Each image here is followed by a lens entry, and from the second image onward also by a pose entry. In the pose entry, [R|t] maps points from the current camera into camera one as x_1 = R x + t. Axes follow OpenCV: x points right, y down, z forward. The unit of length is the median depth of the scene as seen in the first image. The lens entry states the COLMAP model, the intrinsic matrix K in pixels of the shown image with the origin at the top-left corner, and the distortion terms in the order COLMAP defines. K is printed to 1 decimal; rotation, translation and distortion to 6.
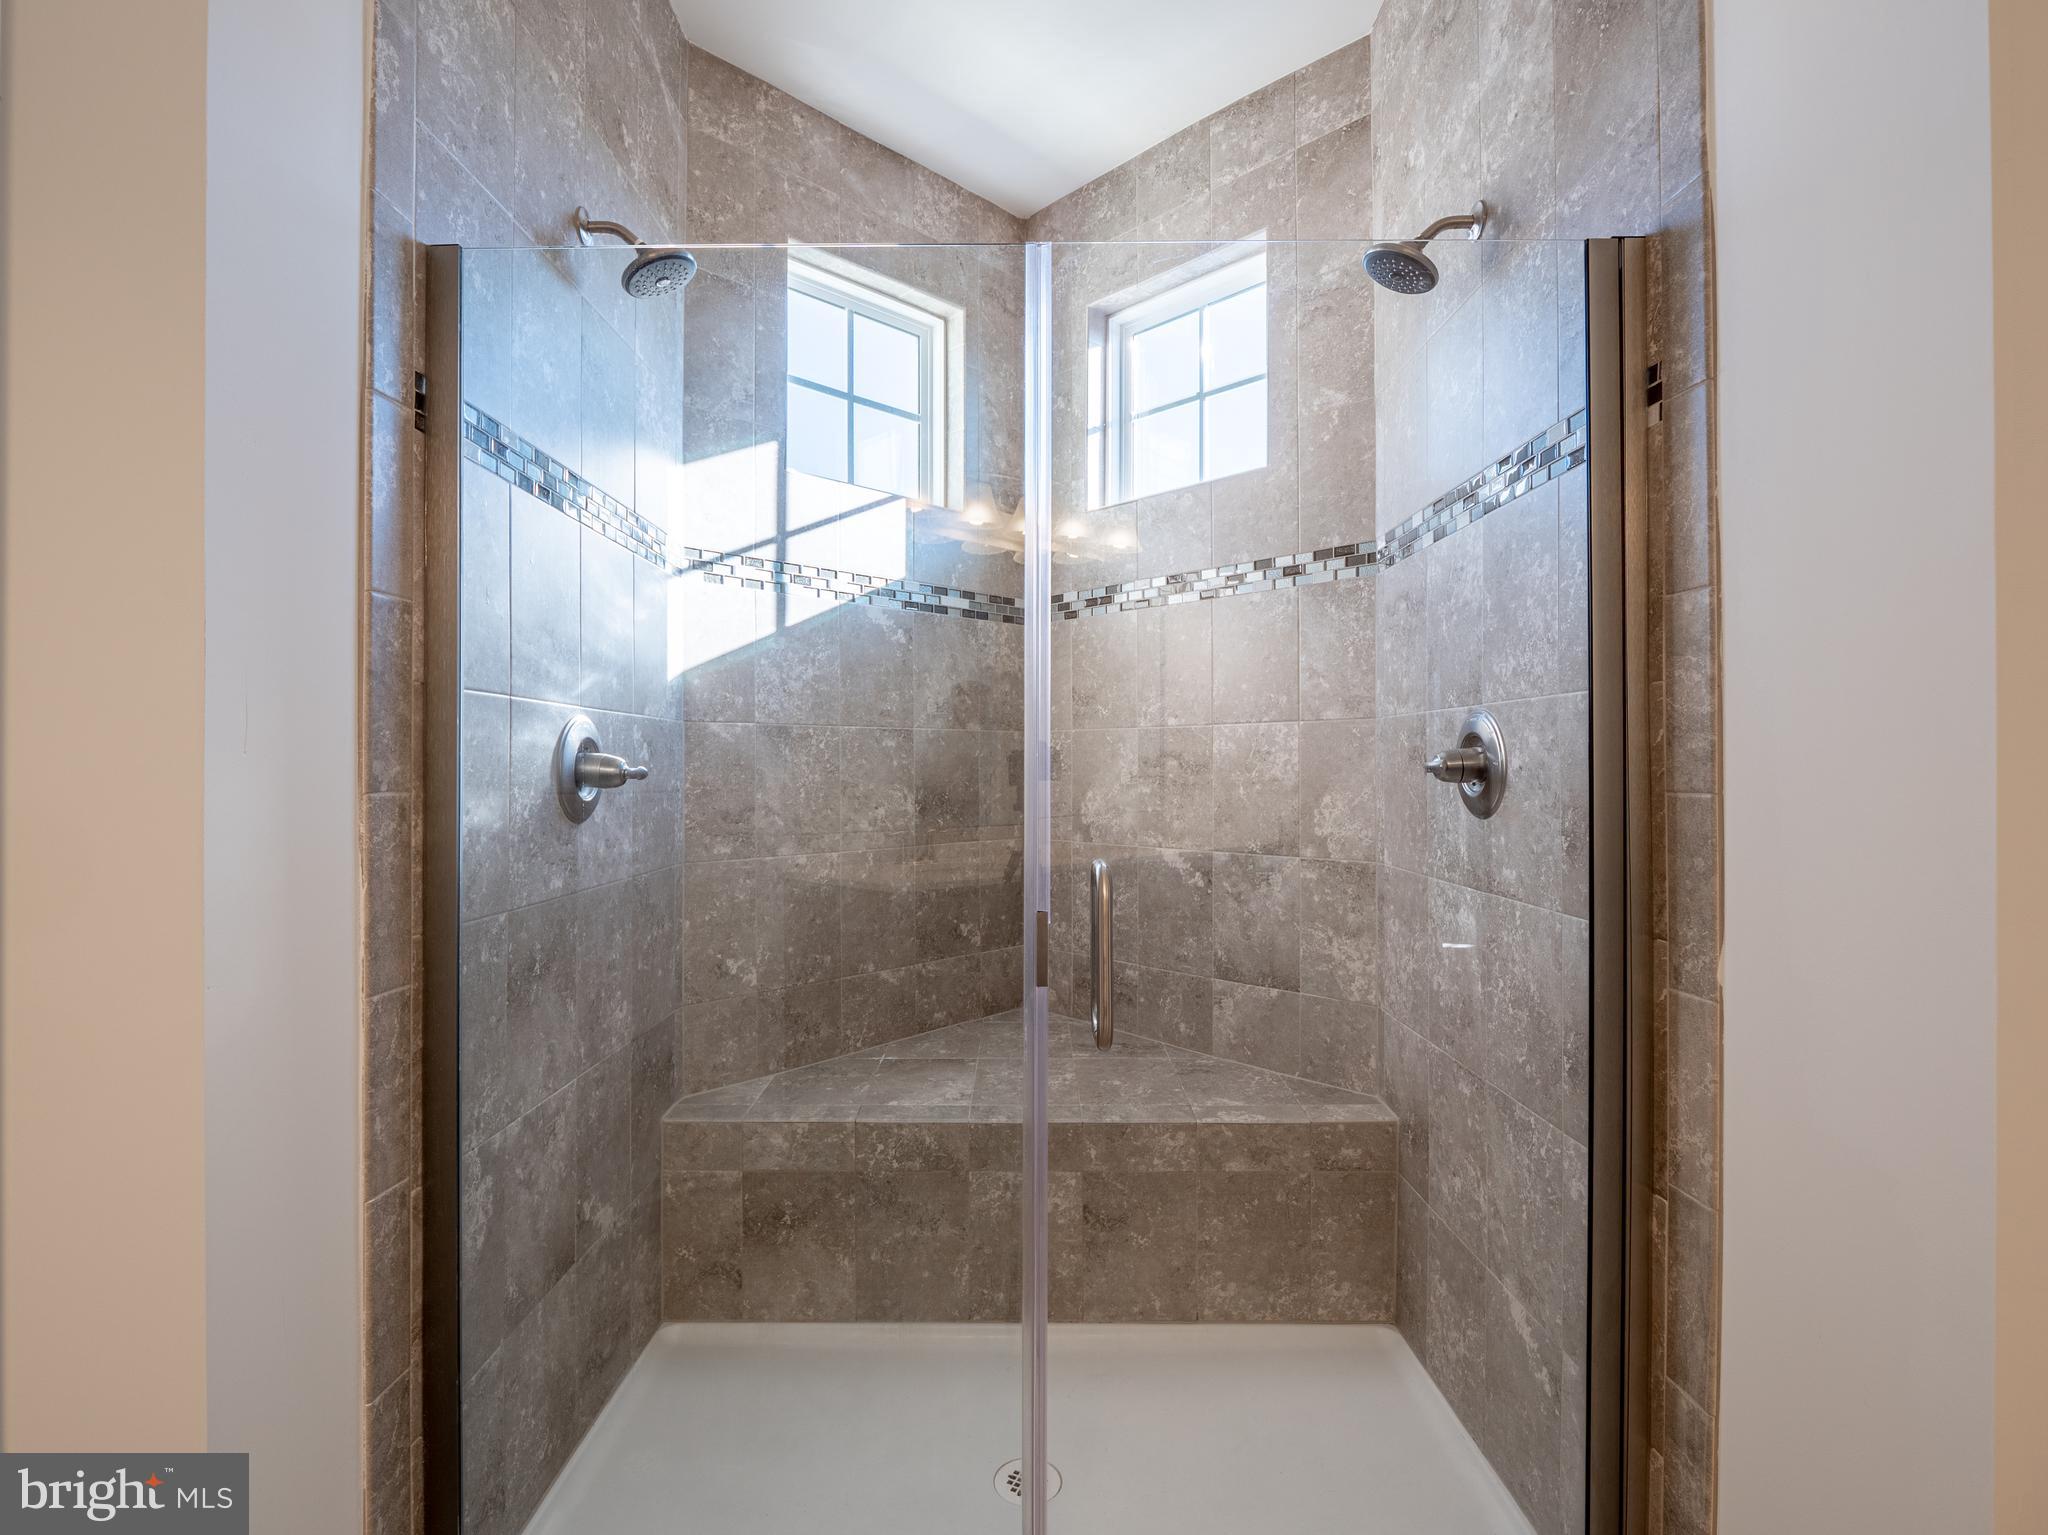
lens RADIAL K [[1001.0, 0, 1024.1], [0, 1001.0, 760.0], [0, 0, 1]] dist [-0.010375, -0.000758]
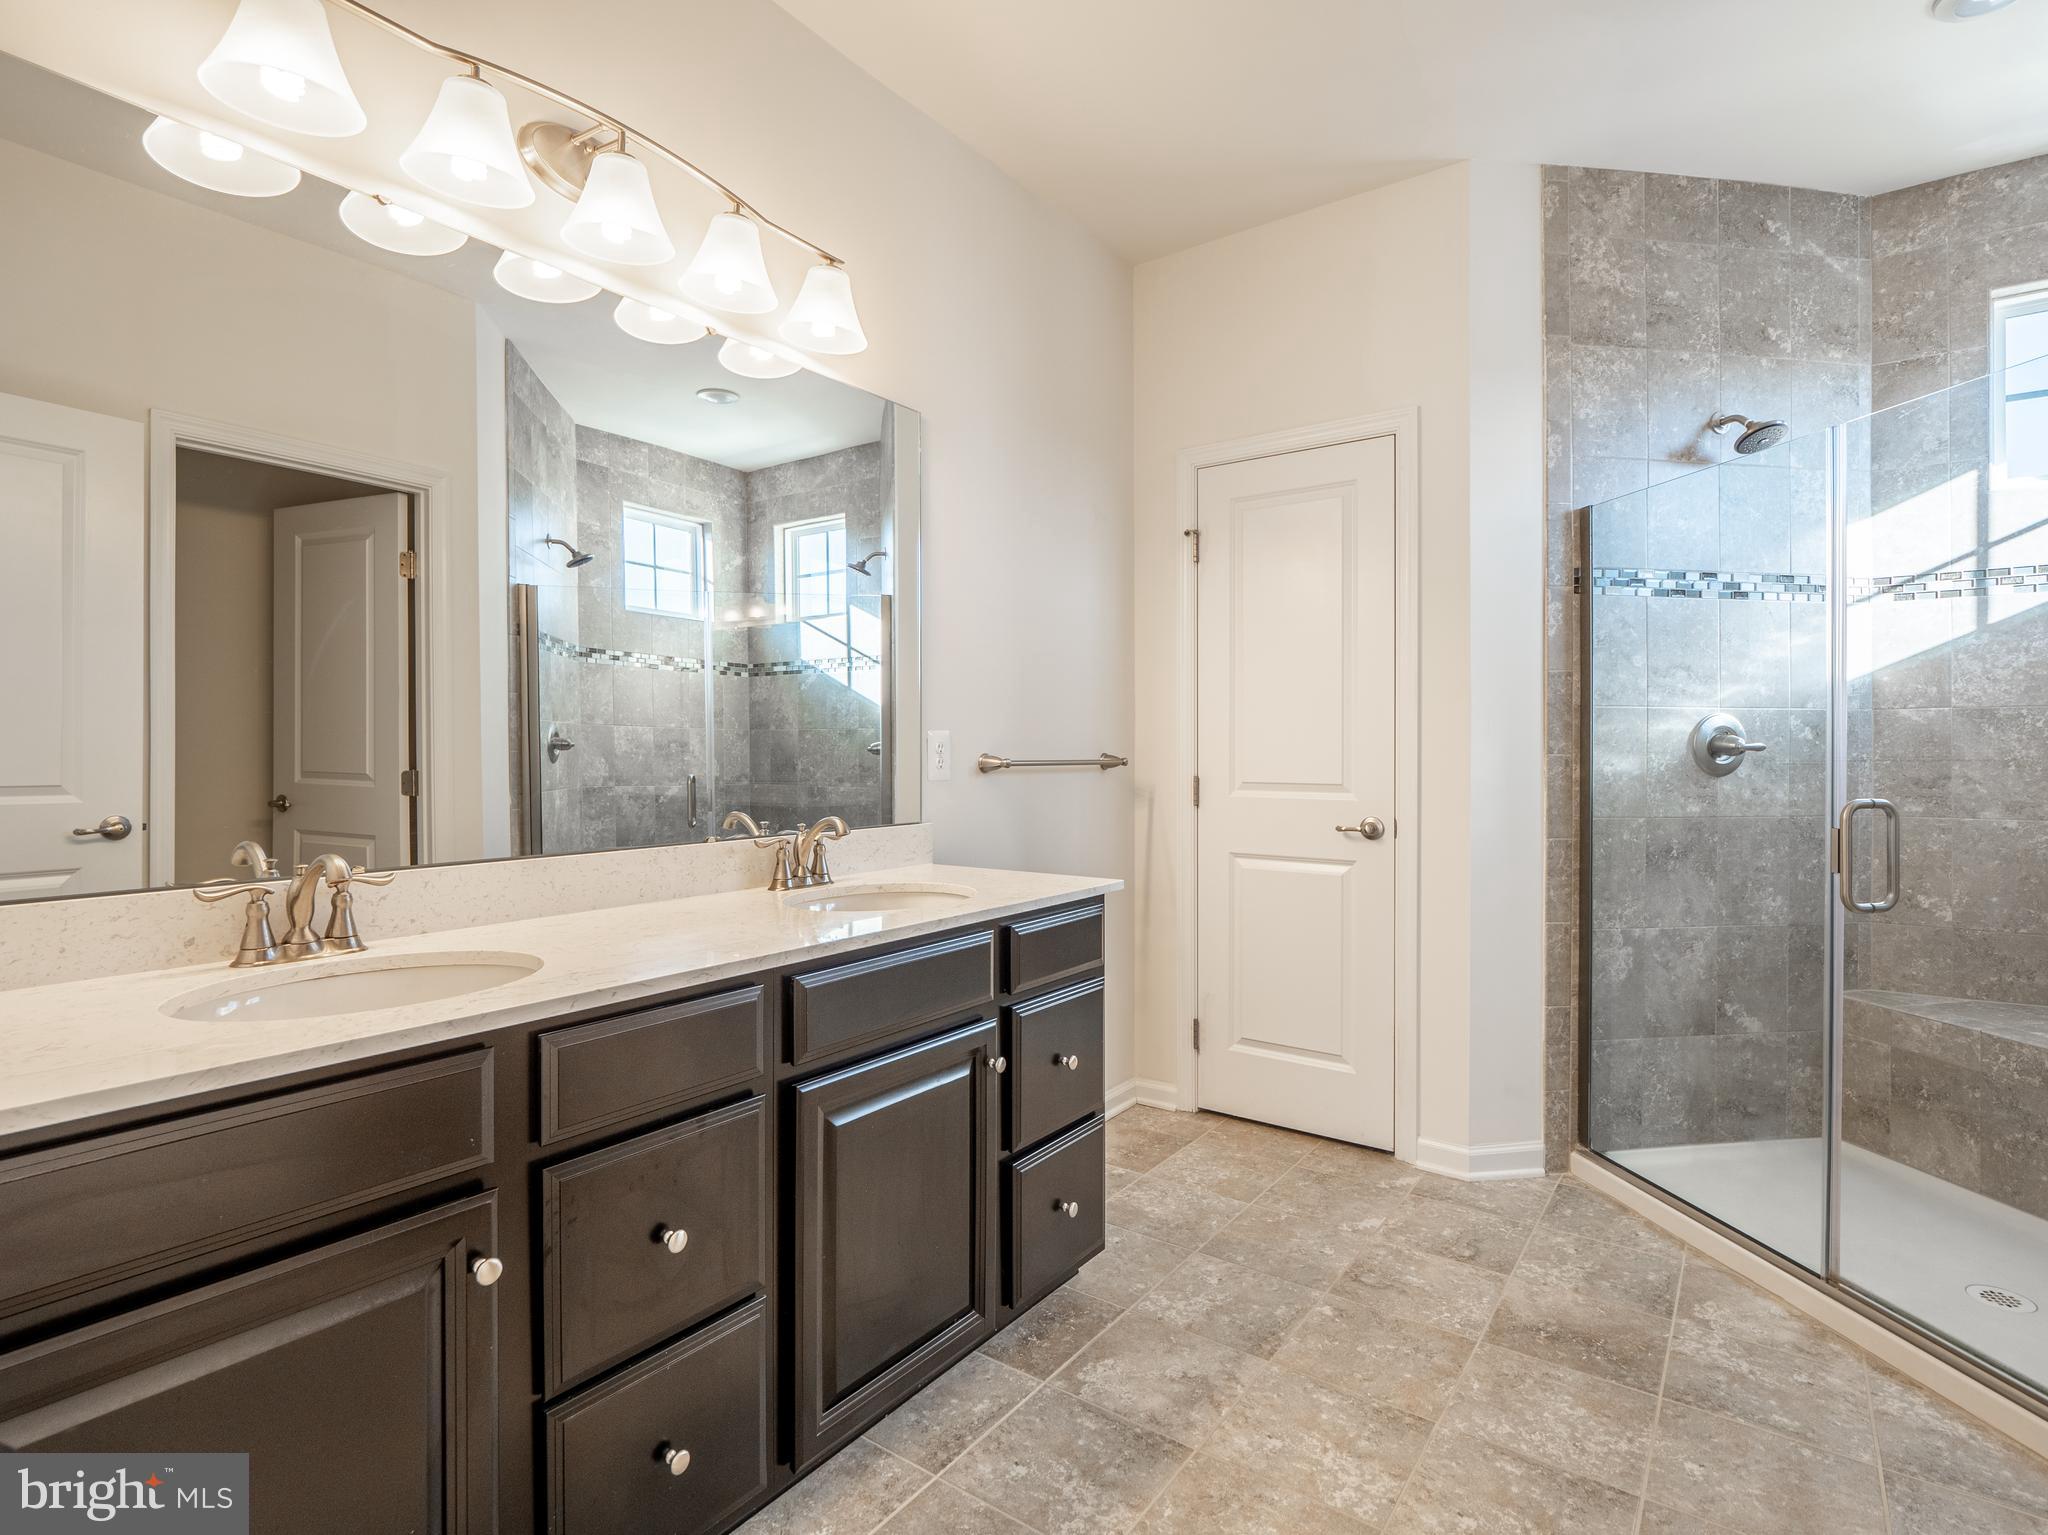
lens RADIAL K [[1060.1, 0, 1025.4], [0, 1060.1, 760.6], [0, 0, 1]] dist [-0.000974, -0.000532]
pose [[0.168294, 0.009886, -0.985687, 0.912763], [0.007005, 0.999912, 0.011225, 0.006232], [0.985712, -0.008794, 0.168210, -0.374157]]
